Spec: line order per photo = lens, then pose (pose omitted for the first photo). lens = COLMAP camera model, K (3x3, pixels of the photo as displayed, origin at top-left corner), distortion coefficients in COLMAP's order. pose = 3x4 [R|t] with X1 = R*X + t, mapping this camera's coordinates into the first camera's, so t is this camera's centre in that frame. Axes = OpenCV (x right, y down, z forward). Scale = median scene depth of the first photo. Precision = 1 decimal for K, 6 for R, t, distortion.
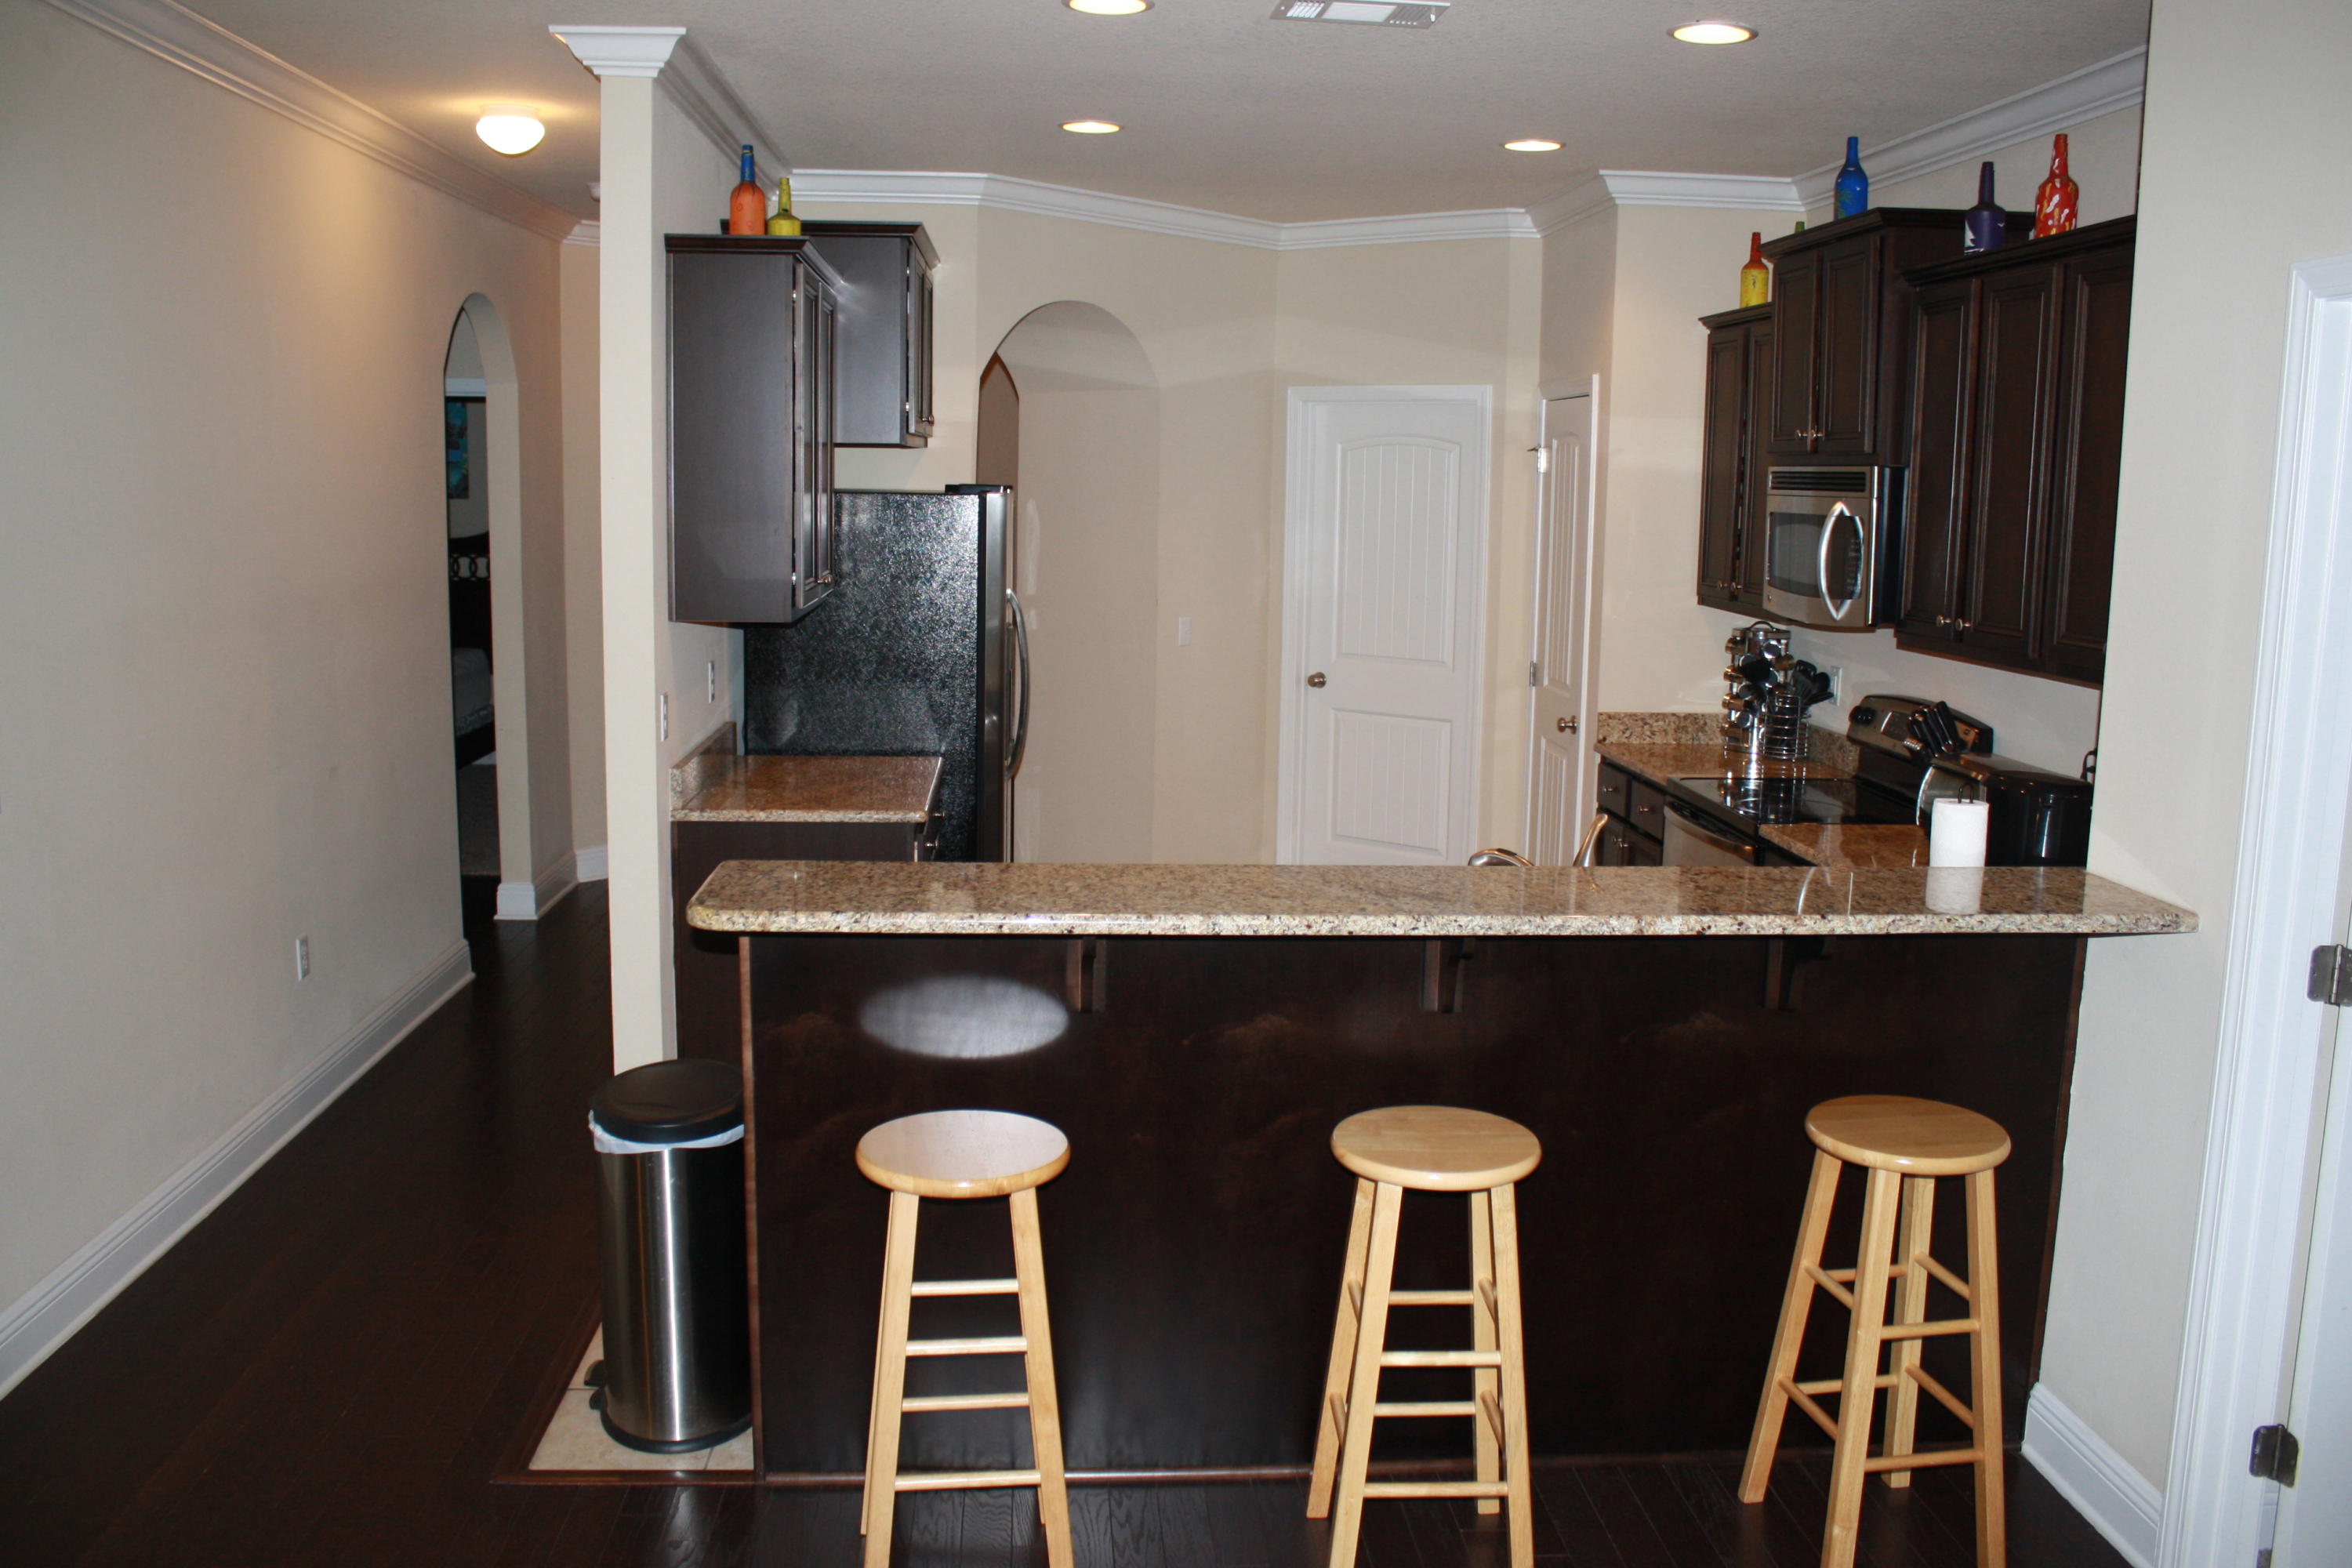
lens RADIAL K [[2007.3, 0, 1170.4], [0, 2007.3, 783.4], [0, 0, 1]] dist [-0.077938, 0.030623]
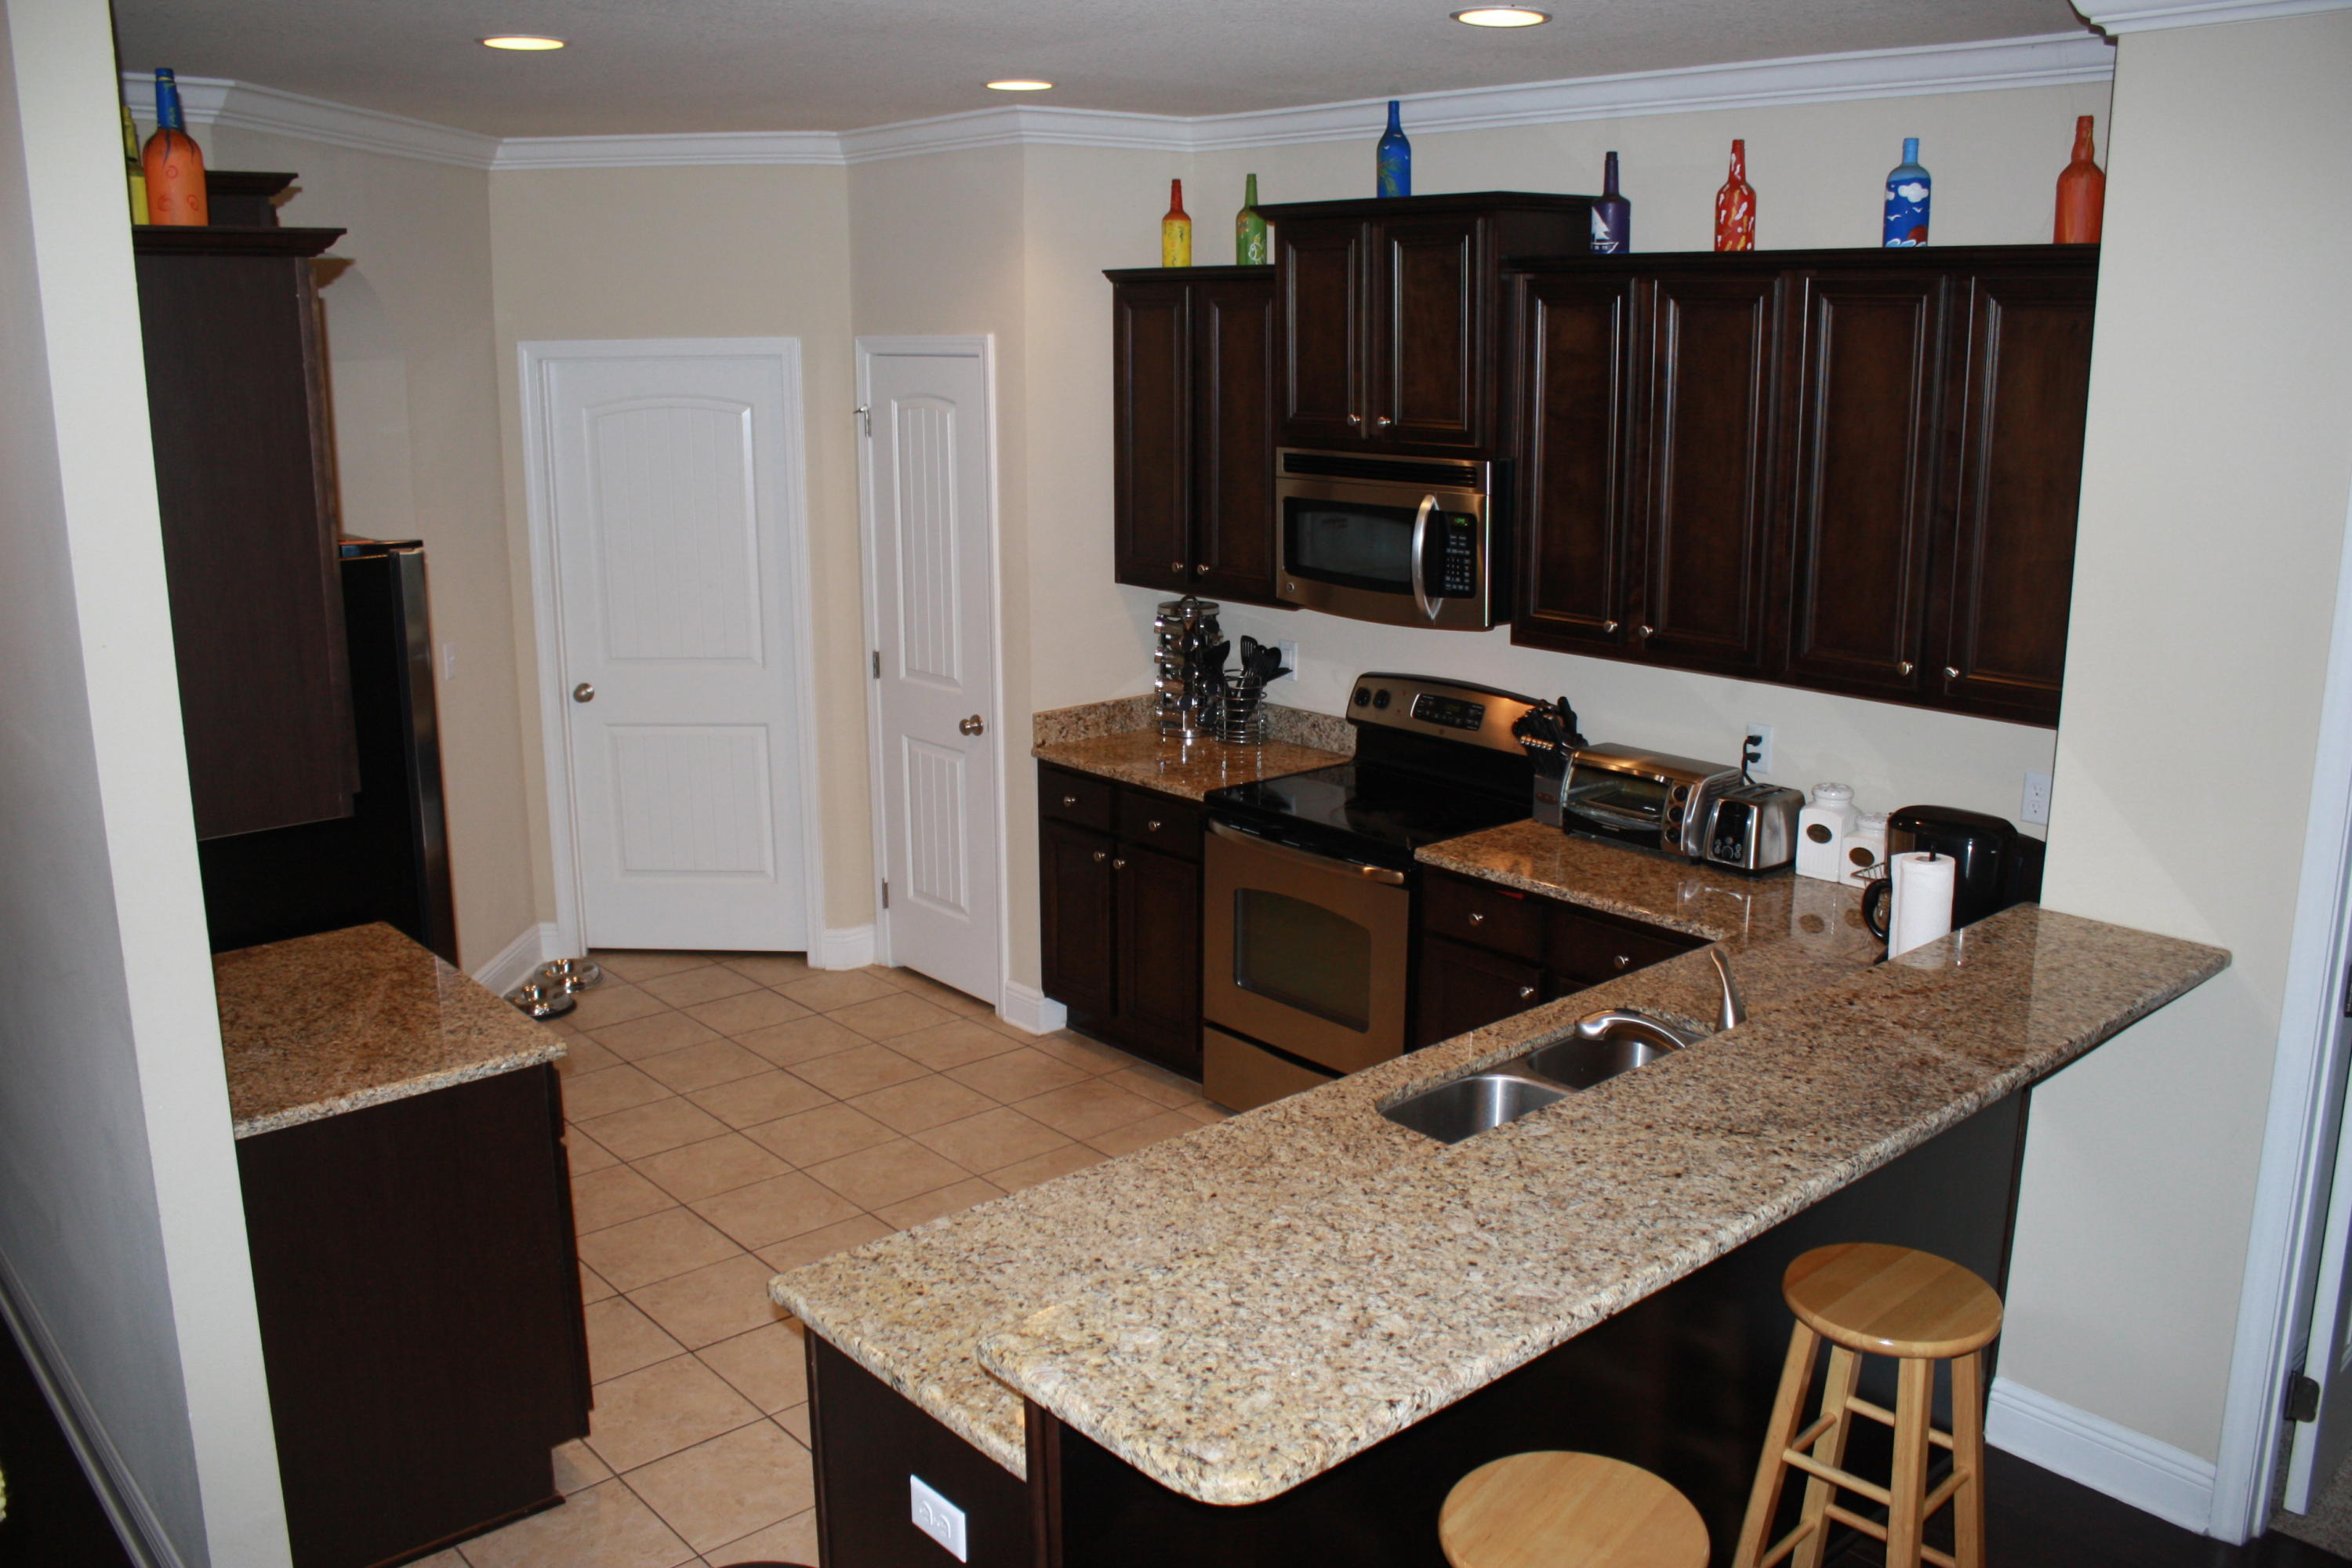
lens RADIAL K [[2007.3, 0, 1172.5], [0, 2007.3, 778.3], [0, 0, 1]] dist [-0.077938, 0.030623]
pose [[0.806859, -0.156602, 0.569610, -0.276691], [0.112564, 0.987313, 0.111993, -0.109528], [-0.579921, -0.026245, 0.814250, 0.246461]]
